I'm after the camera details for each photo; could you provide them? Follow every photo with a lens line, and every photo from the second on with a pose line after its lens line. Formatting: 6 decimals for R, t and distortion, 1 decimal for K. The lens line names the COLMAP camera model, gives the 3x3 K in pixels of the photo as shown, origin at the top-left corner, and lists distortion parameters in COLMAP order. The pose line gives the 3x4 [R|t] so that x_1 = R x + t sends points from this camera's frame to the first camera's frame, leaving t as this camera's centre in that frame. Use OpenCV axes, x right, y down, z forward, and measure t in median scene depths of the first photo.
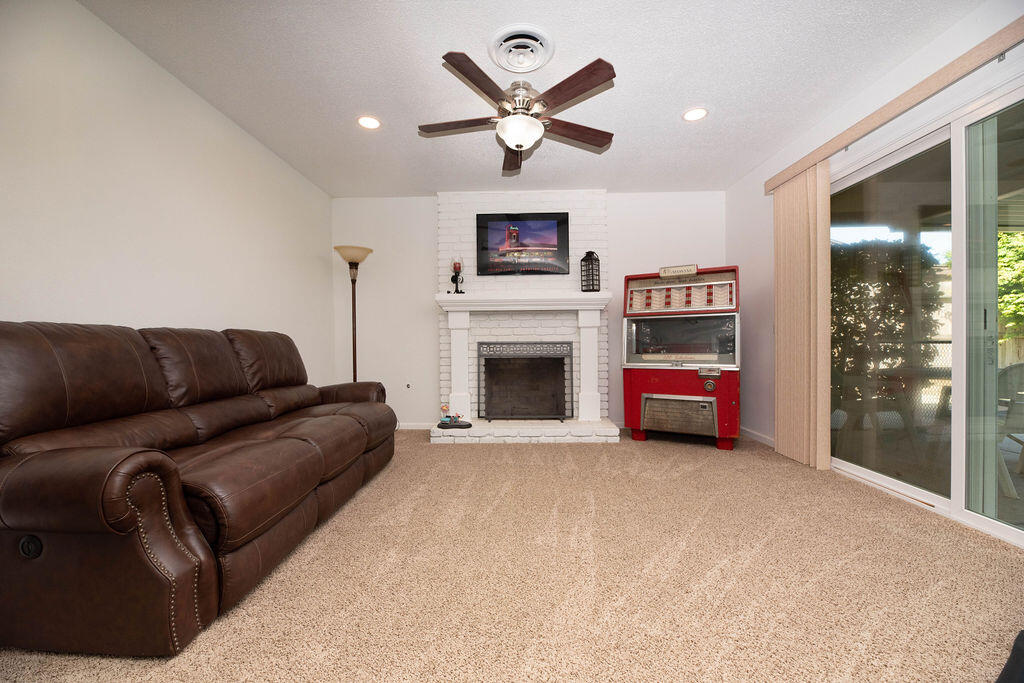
lens RADIAL K [[412.8, 0, 510.5], [0, 412.8, 345.5], [0, 0, 1]] dist [-0.001213, -0.004239]
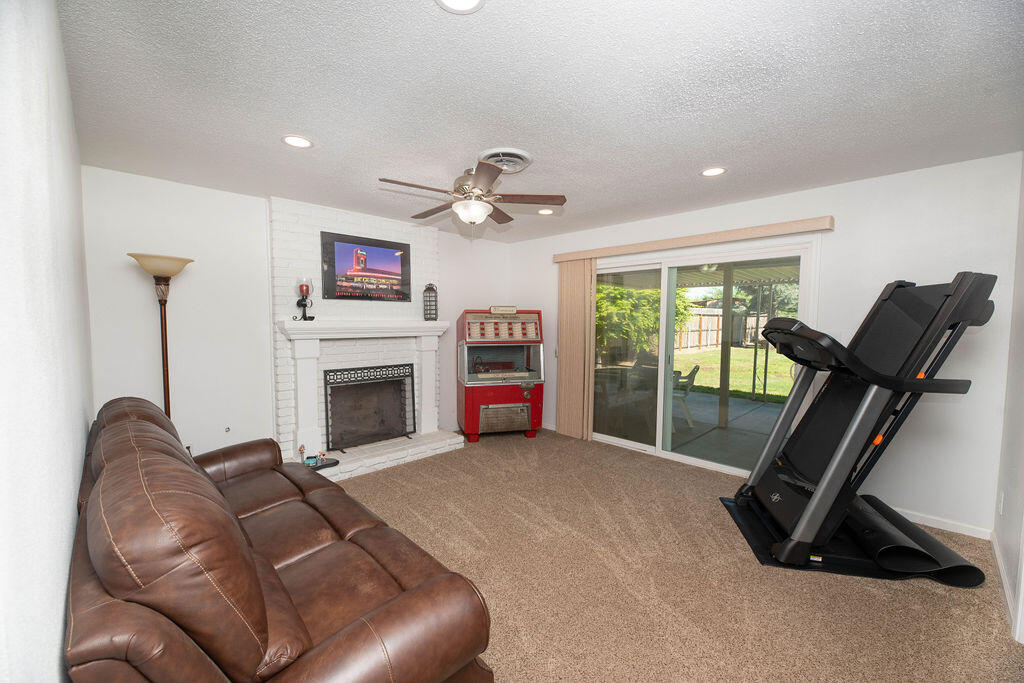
lens RADIAL K [[412.8, 0, 510.5], [0, 412.8, 345.5], [0, 0, 1]] dist [-0.001213, -0.004239]
pose [[0.697754, -0.032292, 0.715609, -0.473185], [-0.008059, 0.998566, 0.052918, -0.123102], [-0.716292, -0.042691, 0.696493, 0.054424]]
